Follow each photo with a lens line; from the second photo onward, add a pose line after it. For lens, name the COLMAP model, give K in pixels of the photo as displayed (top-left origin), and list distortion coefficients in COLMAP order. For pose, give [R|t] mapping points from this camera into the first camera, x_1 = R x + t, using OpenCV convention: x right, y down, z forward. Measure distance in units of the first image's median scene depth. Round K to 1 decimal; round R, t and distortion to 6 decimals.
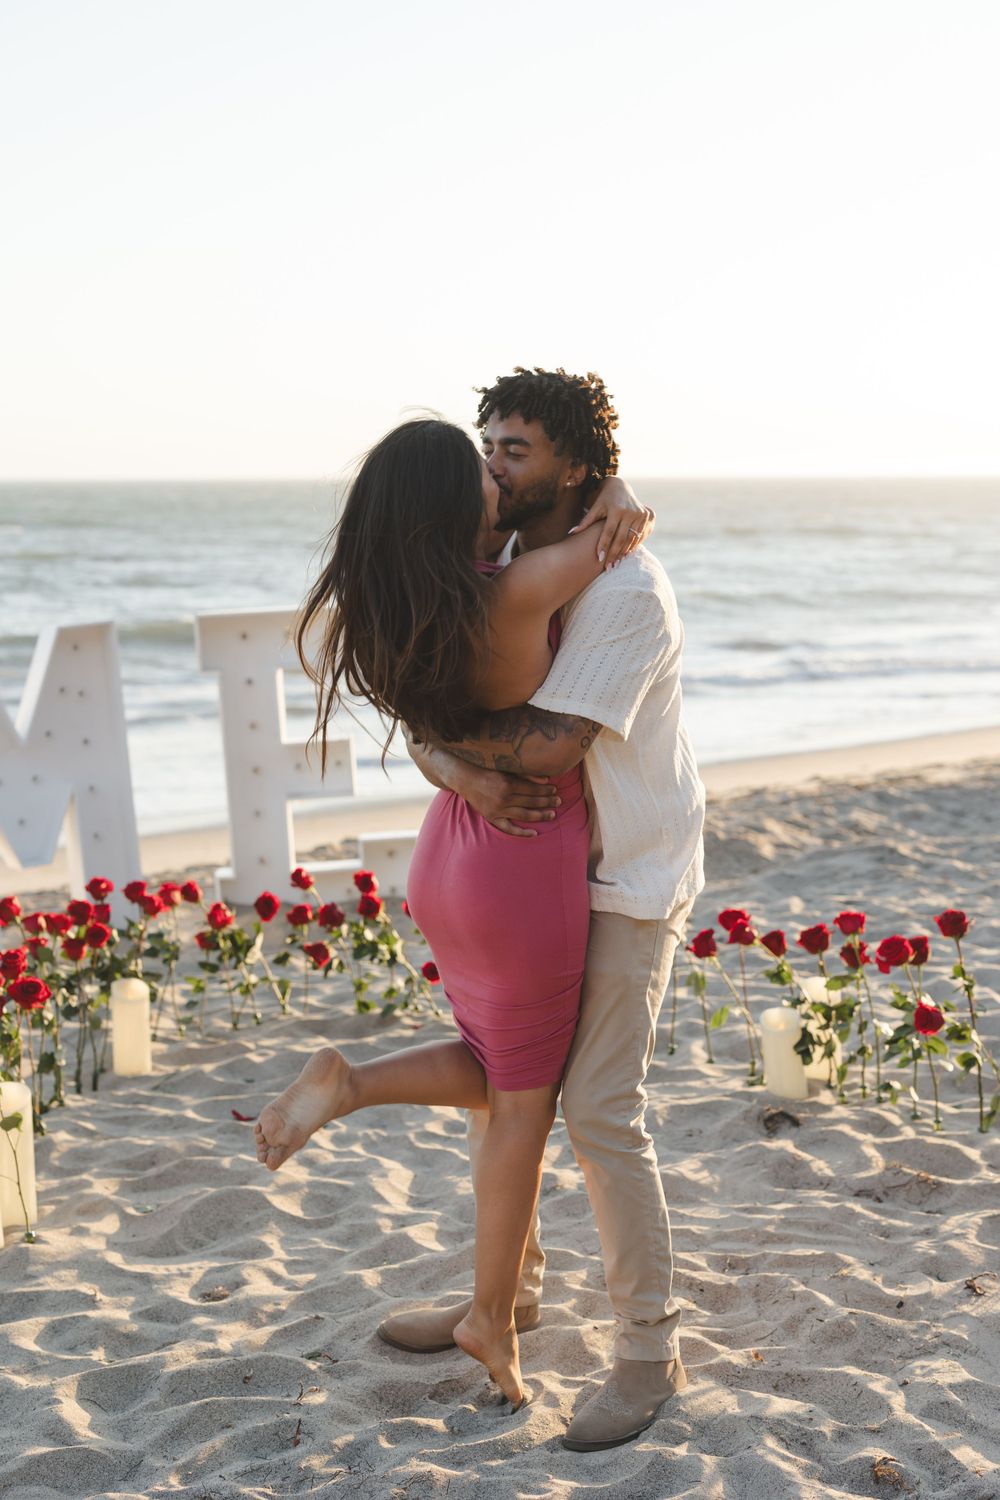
lens RADIAL K [[2282.5, 0, 500.1], [0, 2282.5, 742.4], [0, 0, 1]] dist [0.020909, 0.000000]
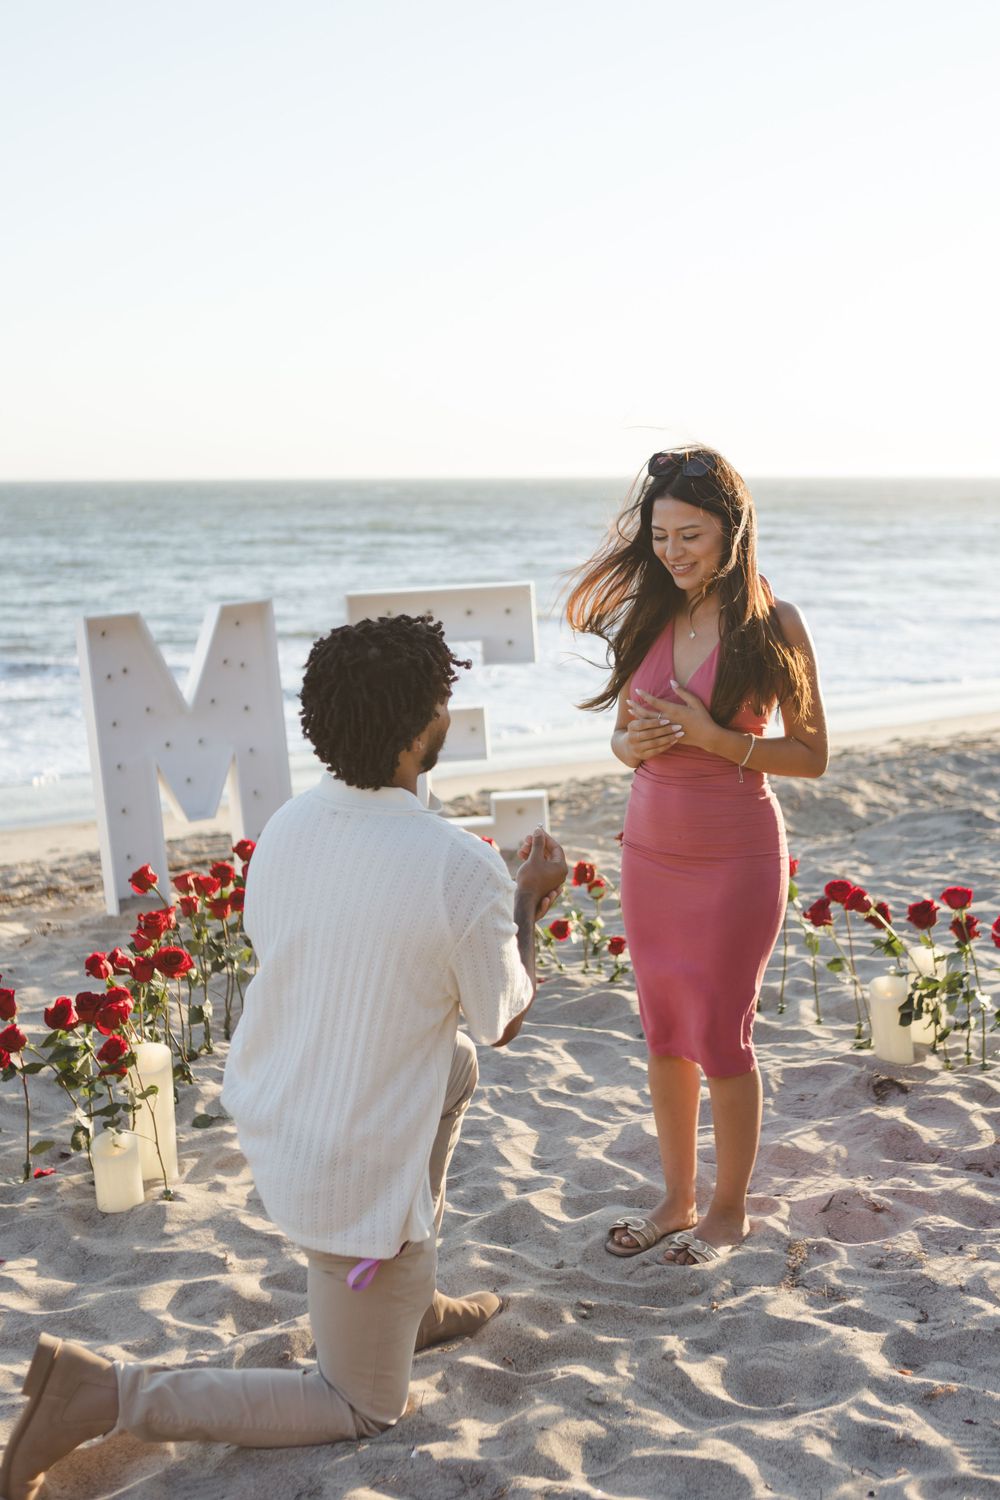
lens RADIAL K [[1883.9, 0, 489.1], [0, 1883.9, 742.7], [0, 0, 1]] dist [-0.022598, 0.000000]
pose [[0.997742, 0.010446, -0.066338, -0.003957], [-0.008827, 0.999657, 0.024663, -0.010507], [0.066573, -0.024022, 0.997492, 0.137090]]
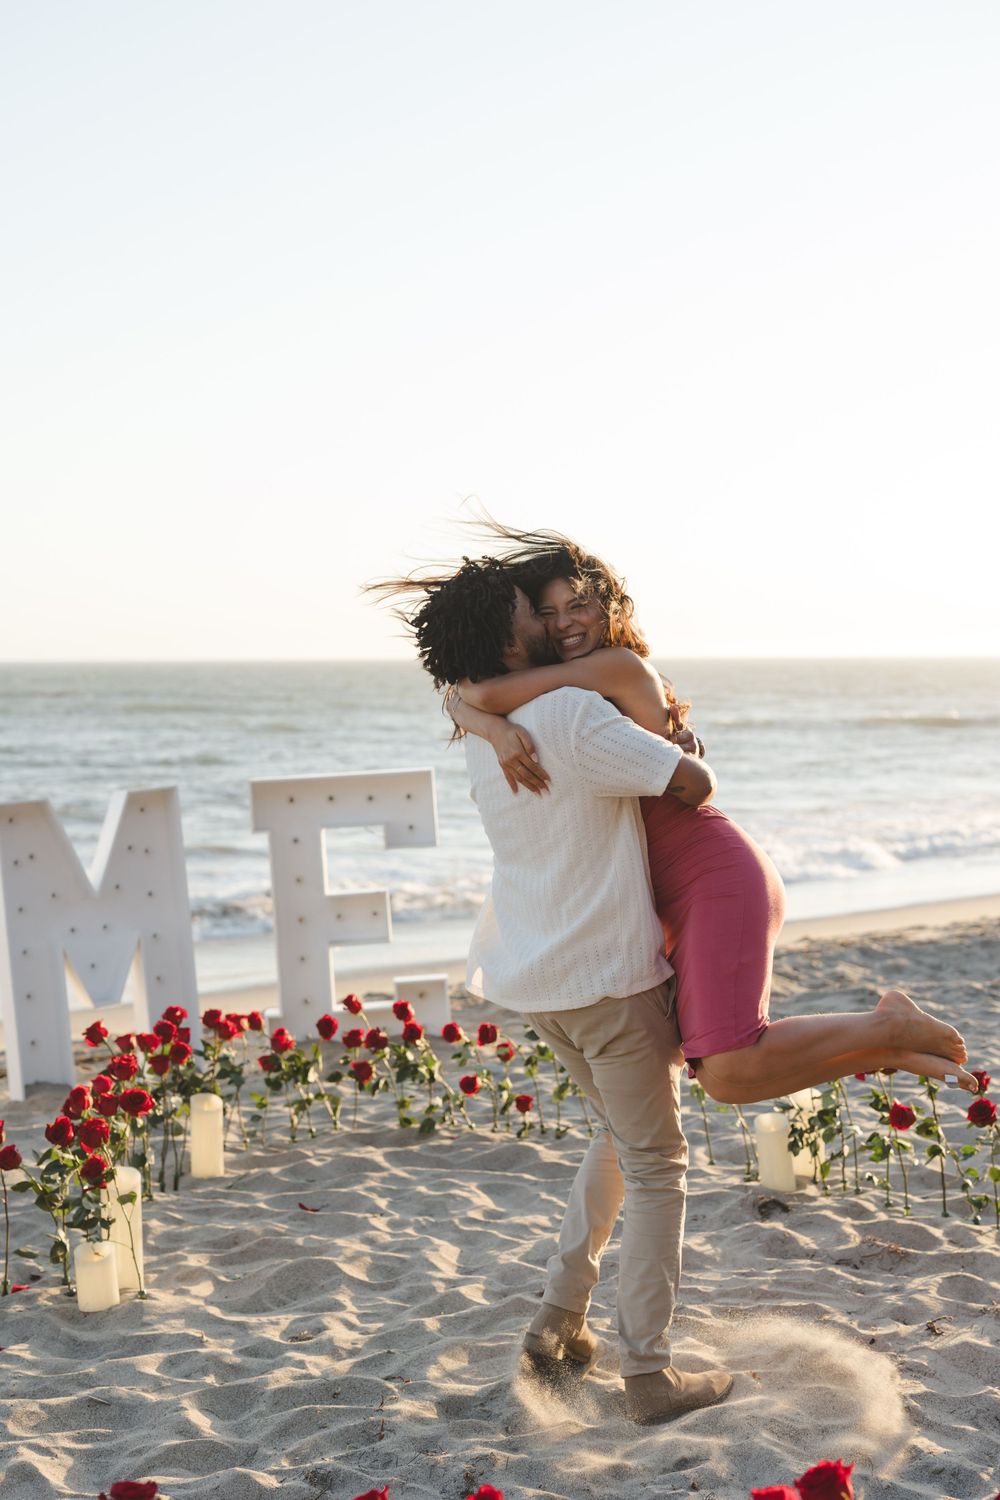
lens RADIAL K [[2282.5, 0, 496.7], [0, 2282.5, 751.2], [0, 0, 1]] dist [0.020909, 0.000000]
pose [[0.999999, -0.000160, 0.001718, -0.020037], [0.000289, 0.997184, -0.074989, 0.020570], [-0.001701, 0.074989, 0.997183, -0.180039]]
